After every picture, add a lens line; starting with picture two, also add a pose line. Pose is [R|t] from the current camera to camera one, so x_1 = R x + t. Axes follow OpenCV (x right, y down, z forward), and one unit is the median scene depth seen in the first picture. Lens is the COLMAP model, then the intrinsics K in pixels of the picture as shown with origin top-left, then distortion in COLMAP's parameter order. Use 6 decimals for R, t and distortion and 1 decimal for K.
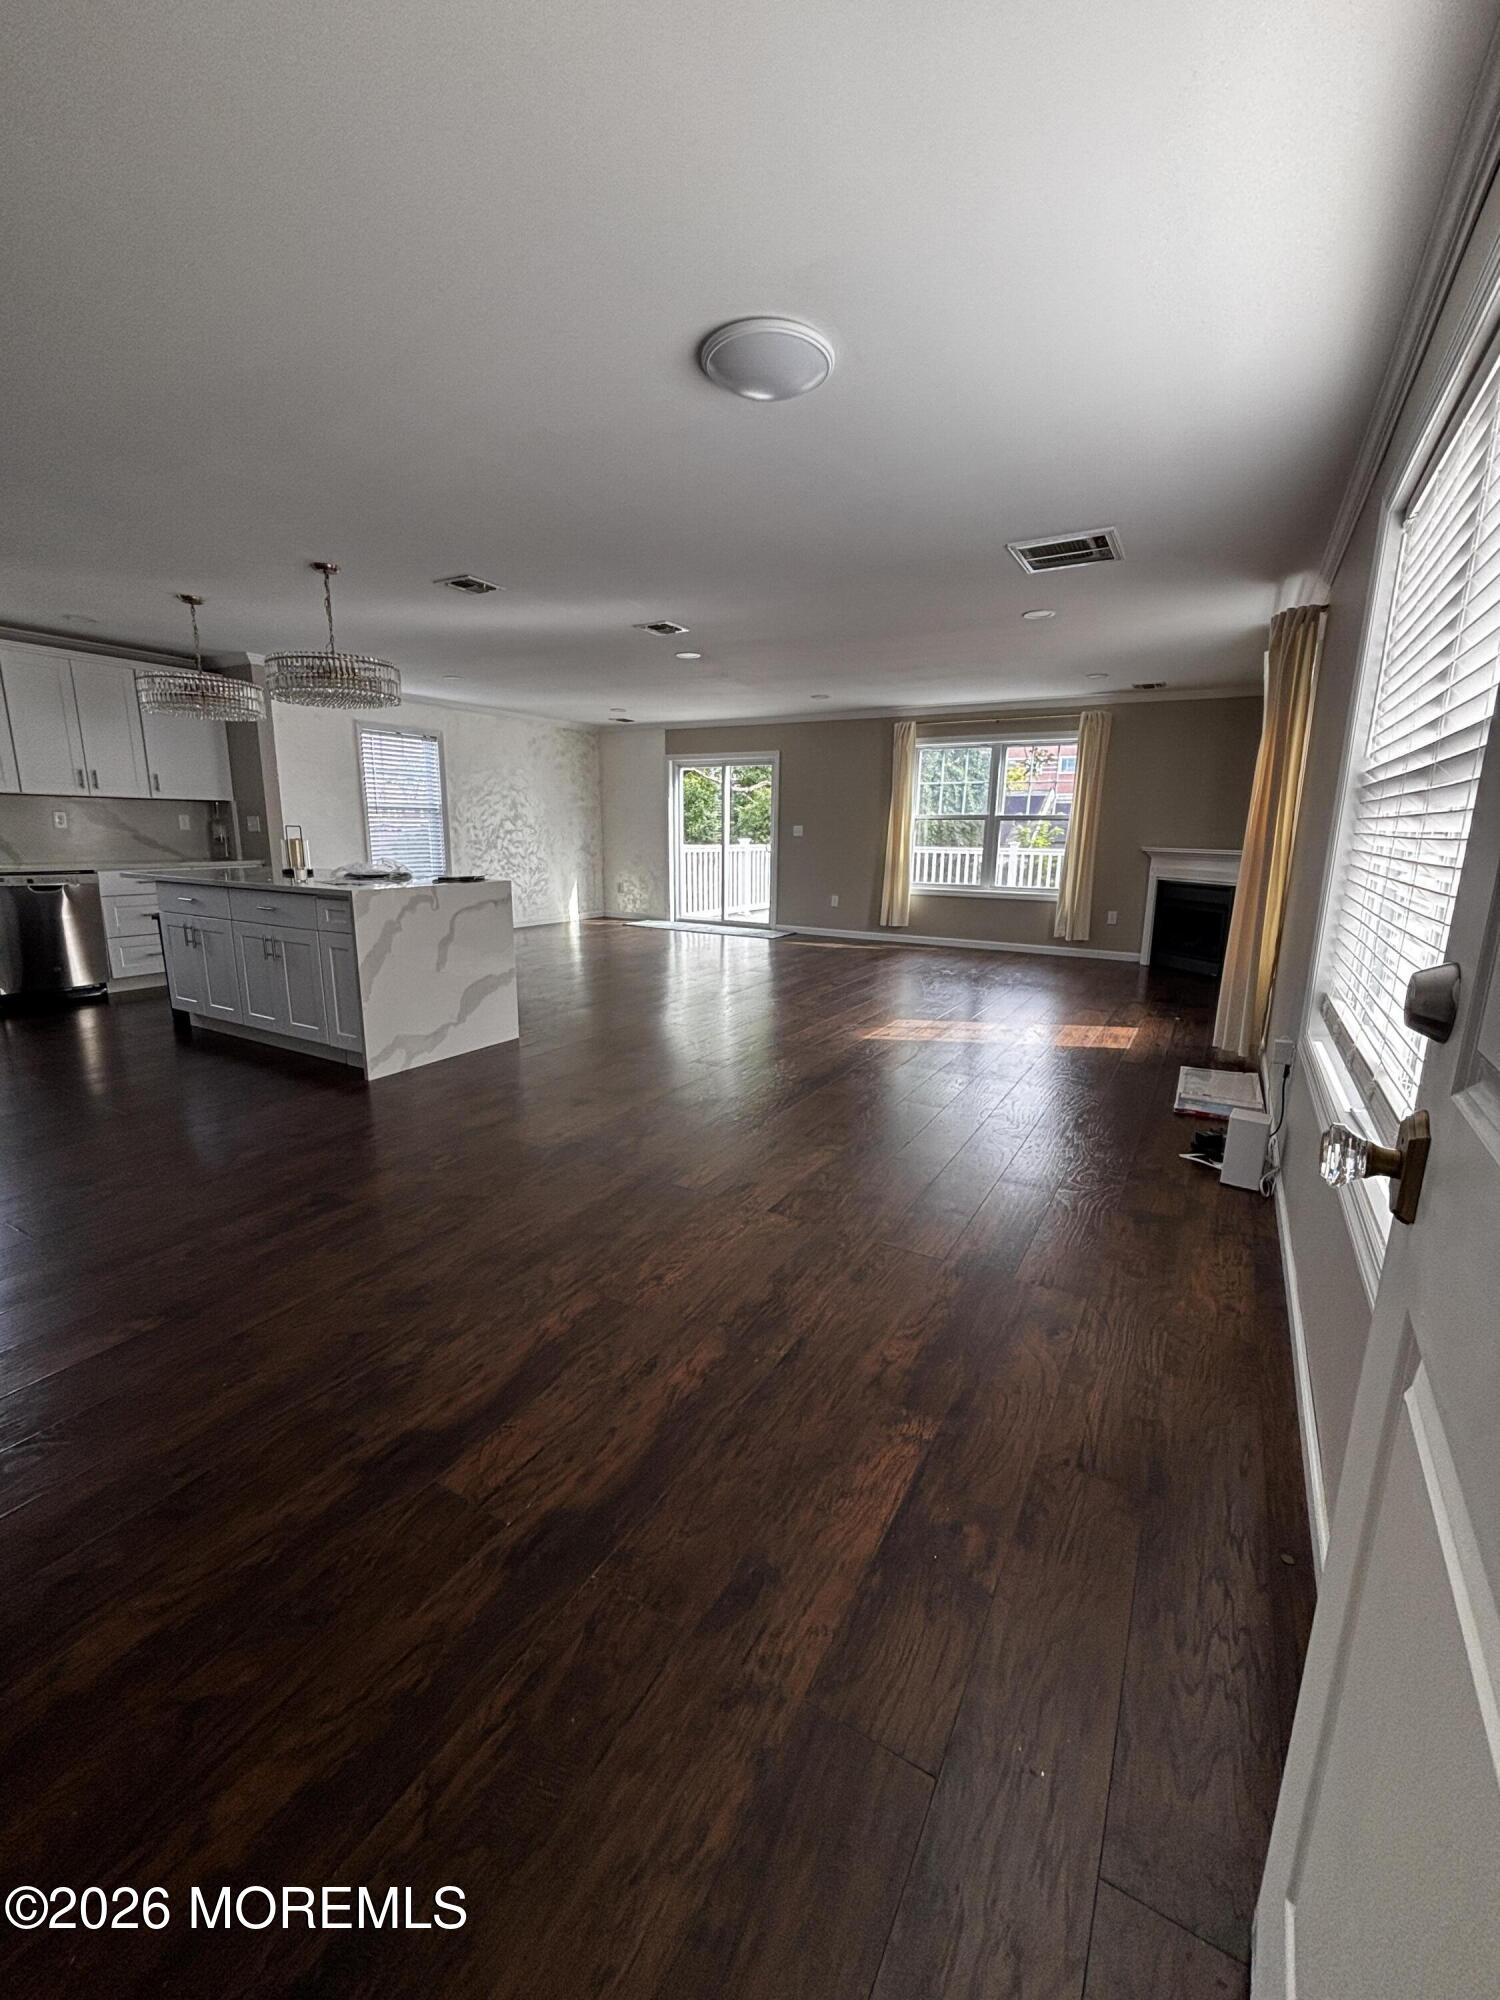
lens RADIAL K [[813.3, 0, 756.7], [0, 813.3, 1000.8], [0, 0, 1]] dist [-0.002798, -0.000425]
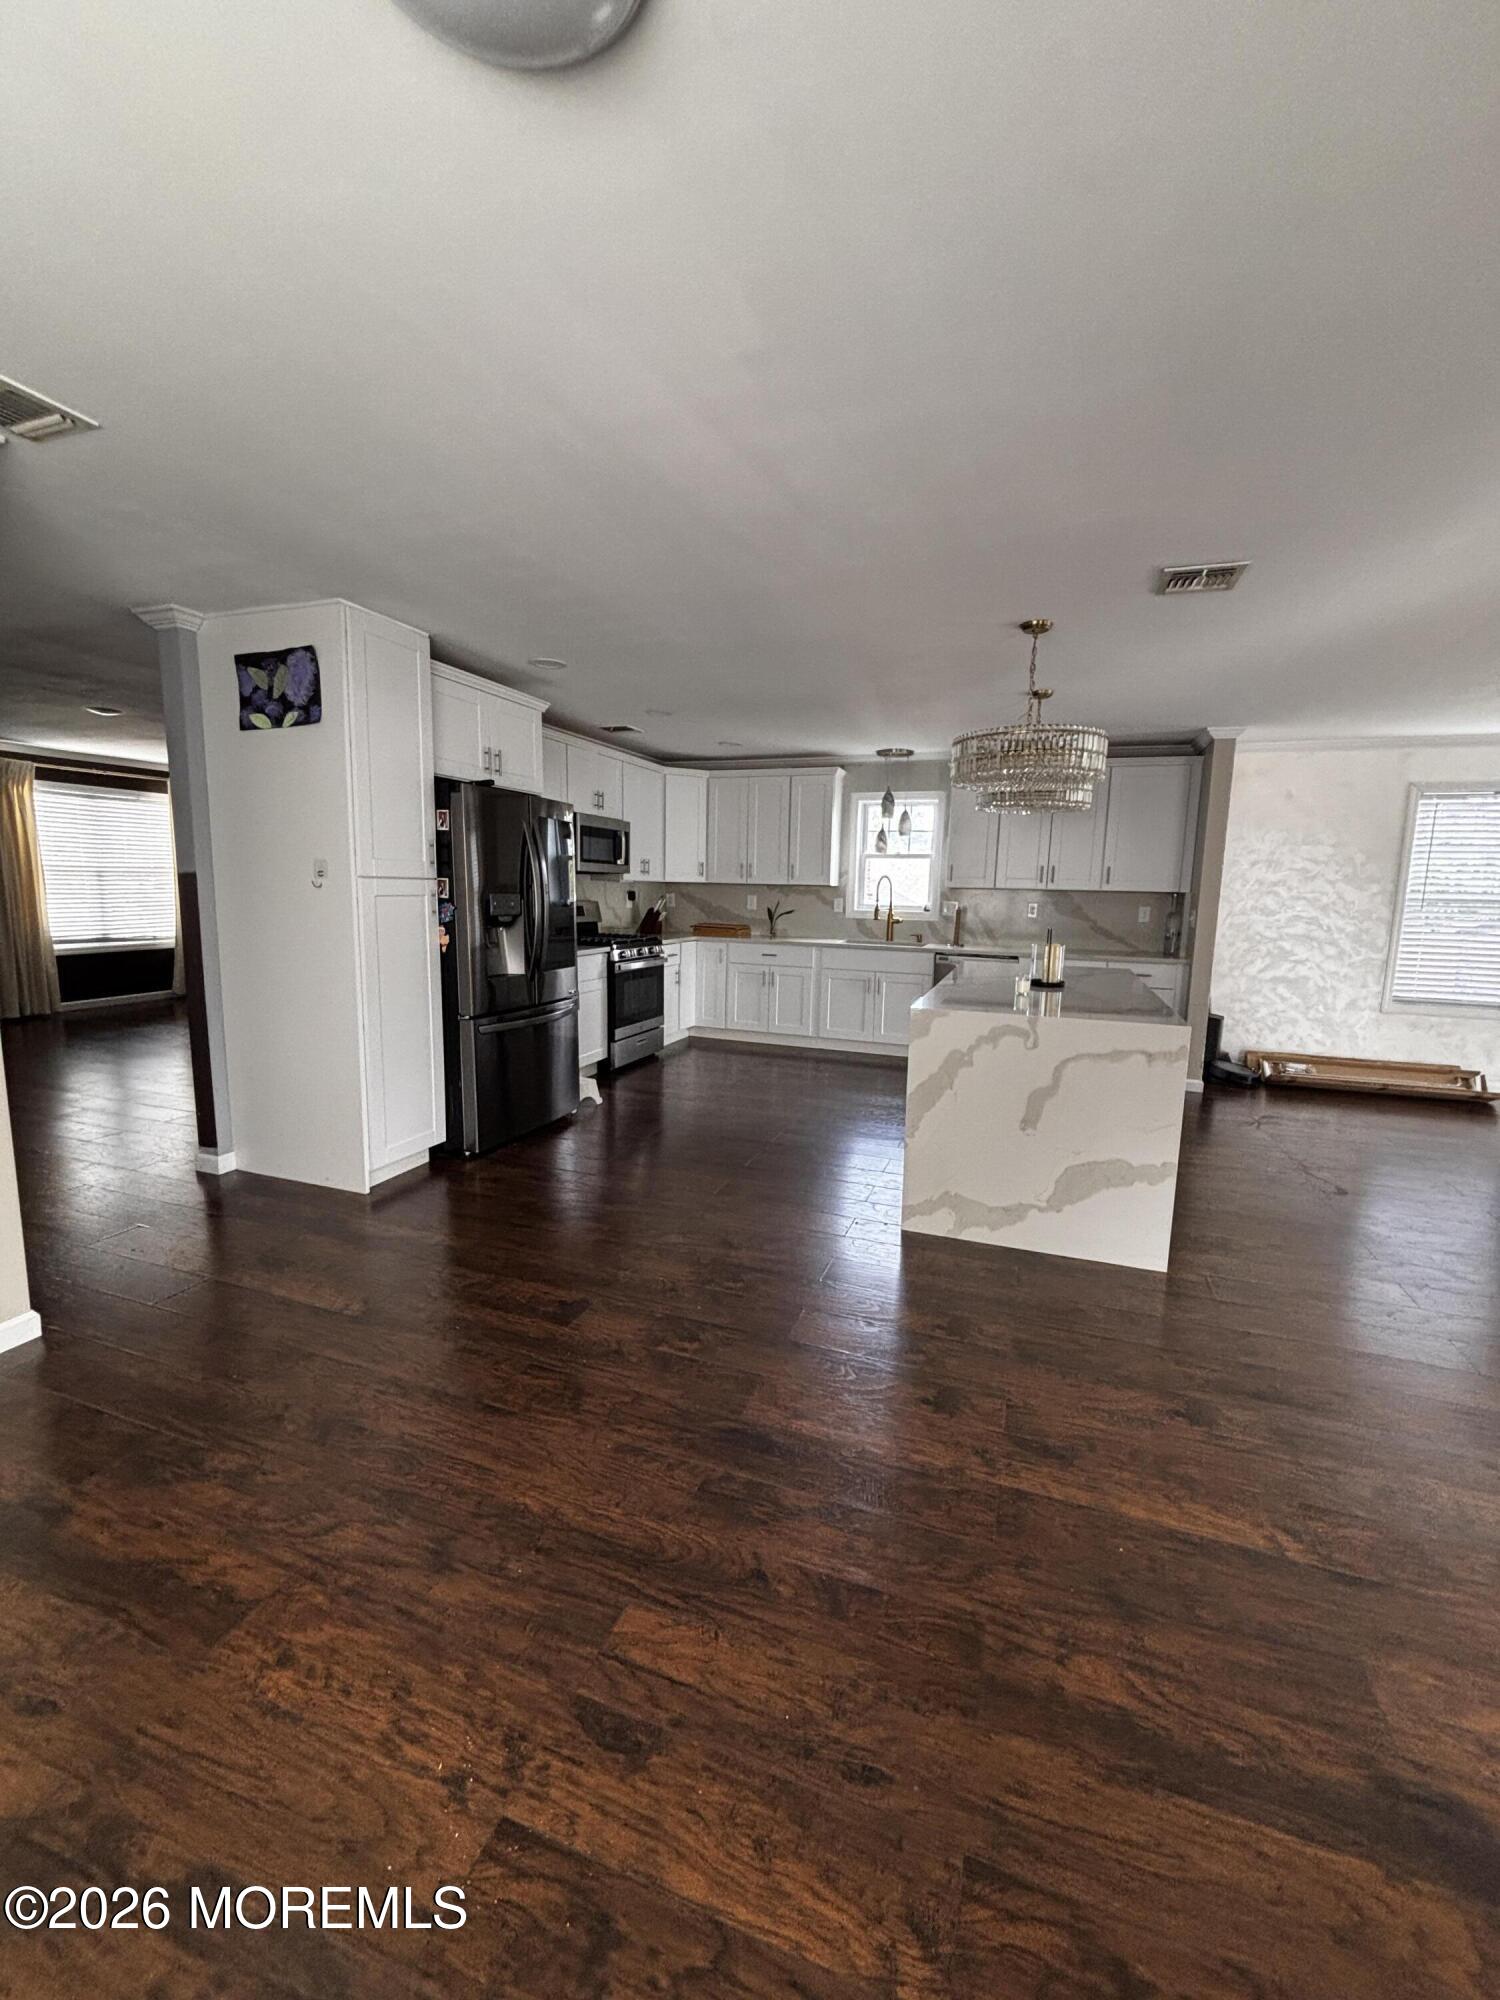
lens RADIAL K [[809.3, 0, 750.0], [0, 809.3, 1000.0], [0, 0, 1]] dist [-0.000798, -0.000220]
pose [[0.168786, 0.131867, -0.976792, 0.171921], [-0.225239, 0.969948, 0.092022, -0.105965], [0.959572, 0.204479, 0.193415, 0.390831]]
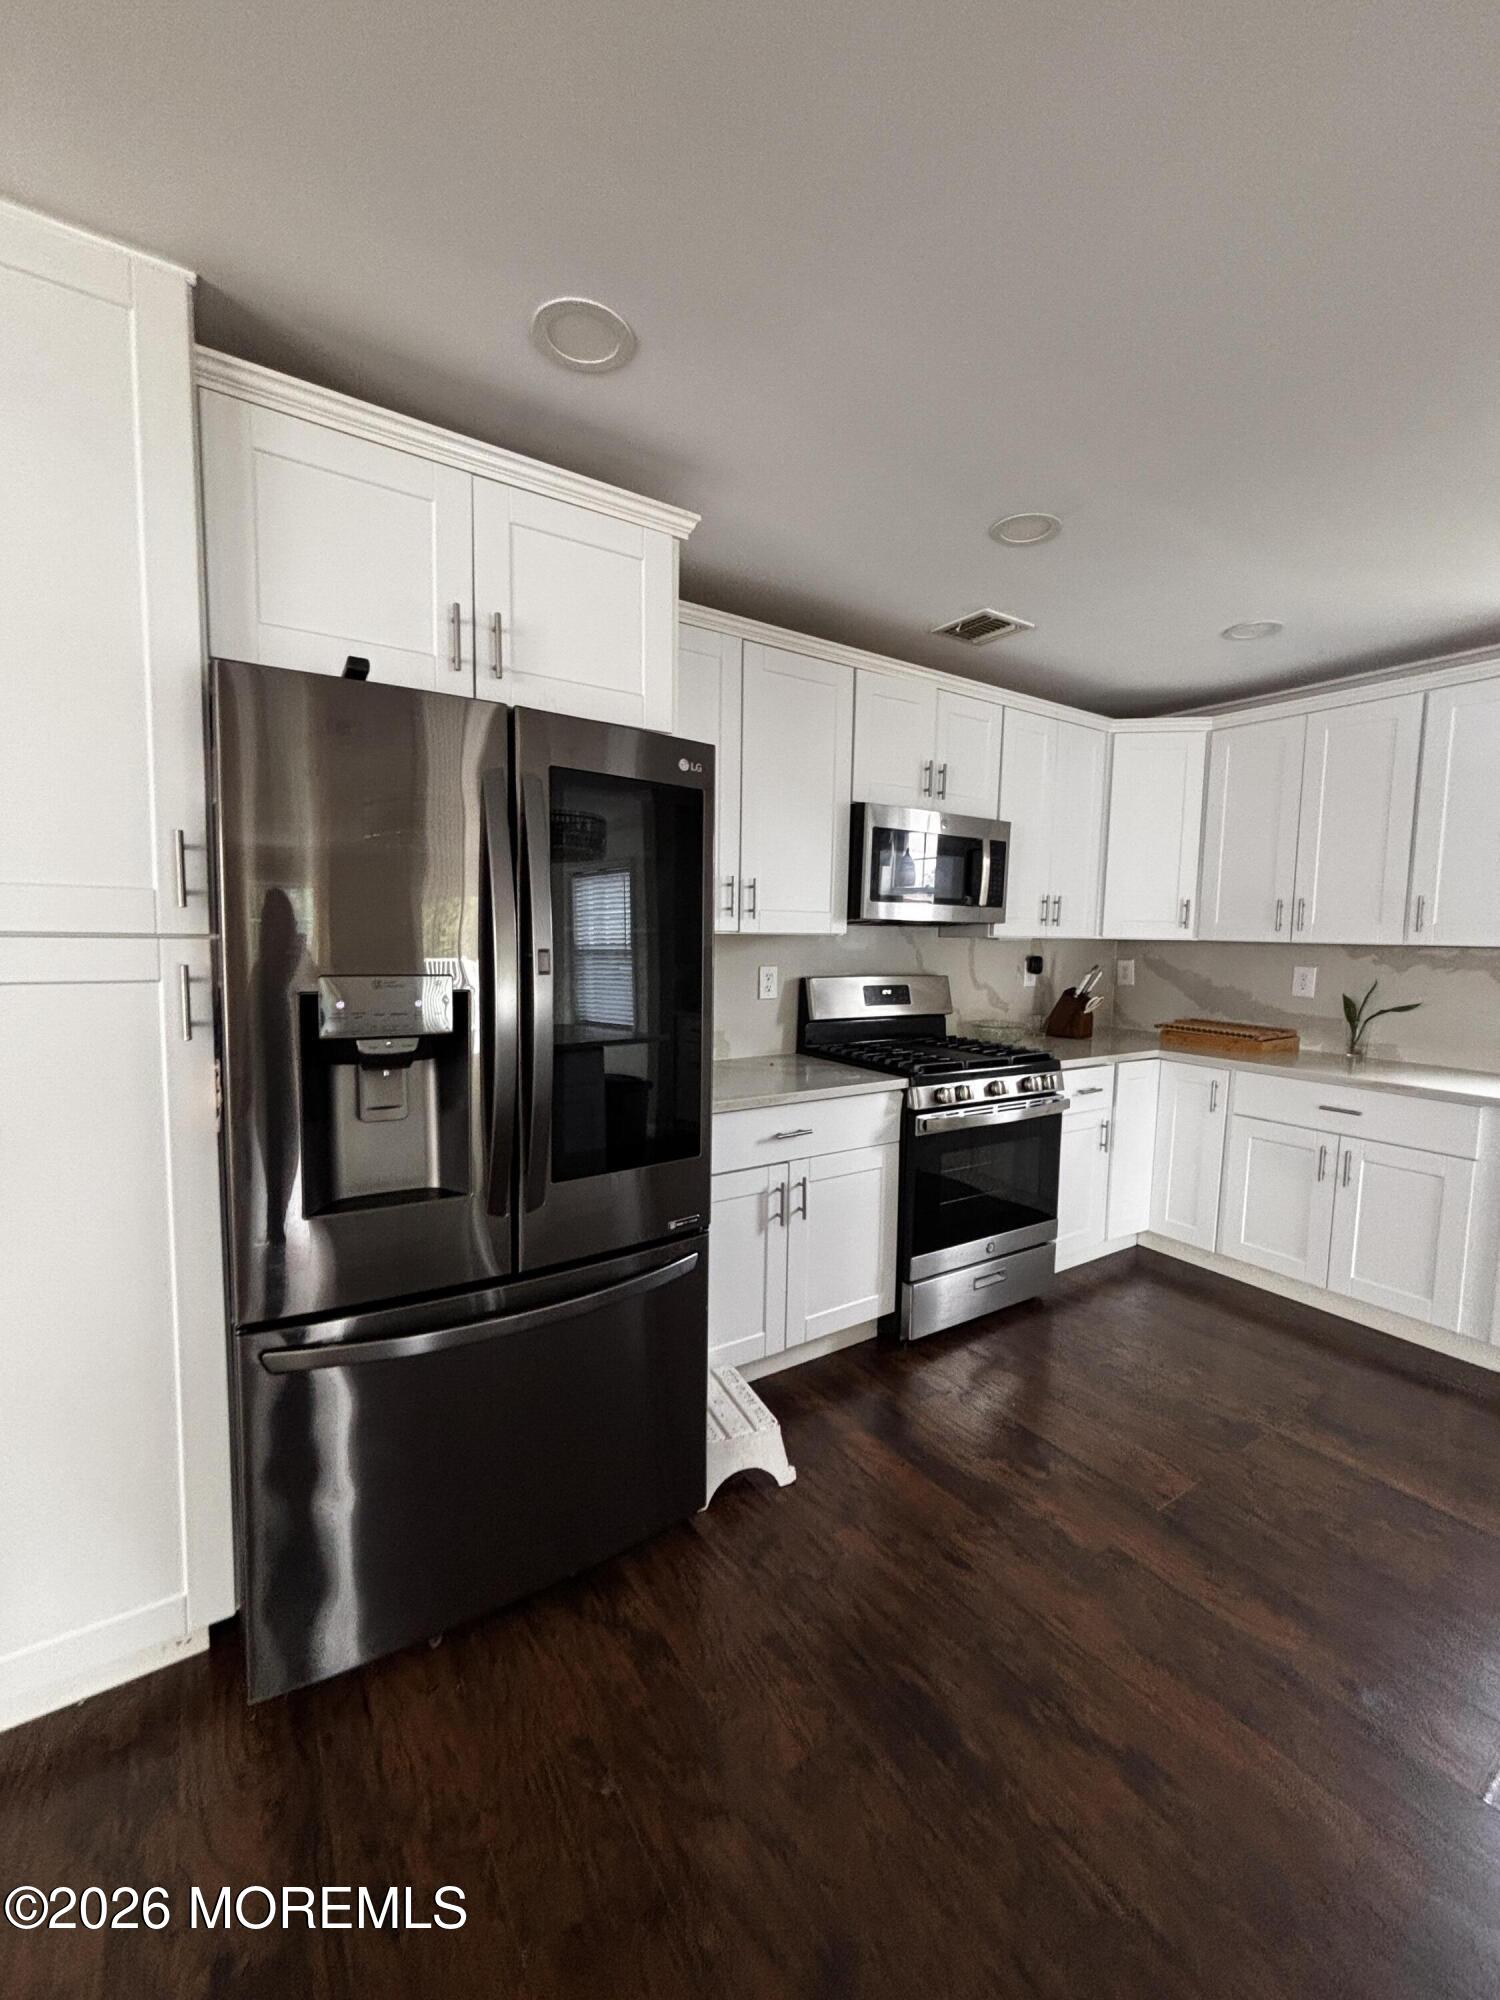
lens RADIAL K [[813.3, 0, 756.7], [0, 813.3, 1000.8], [0, 0, 1]] dist [-0.002798, -0.000425]
pose [[-0.439246, 0.058963, -0.896430, -0.316042], [-0.209775, 0.963527, 0.166165, -0.136441], [0.873532, 0.261036, -0.410856, 0.492689]]
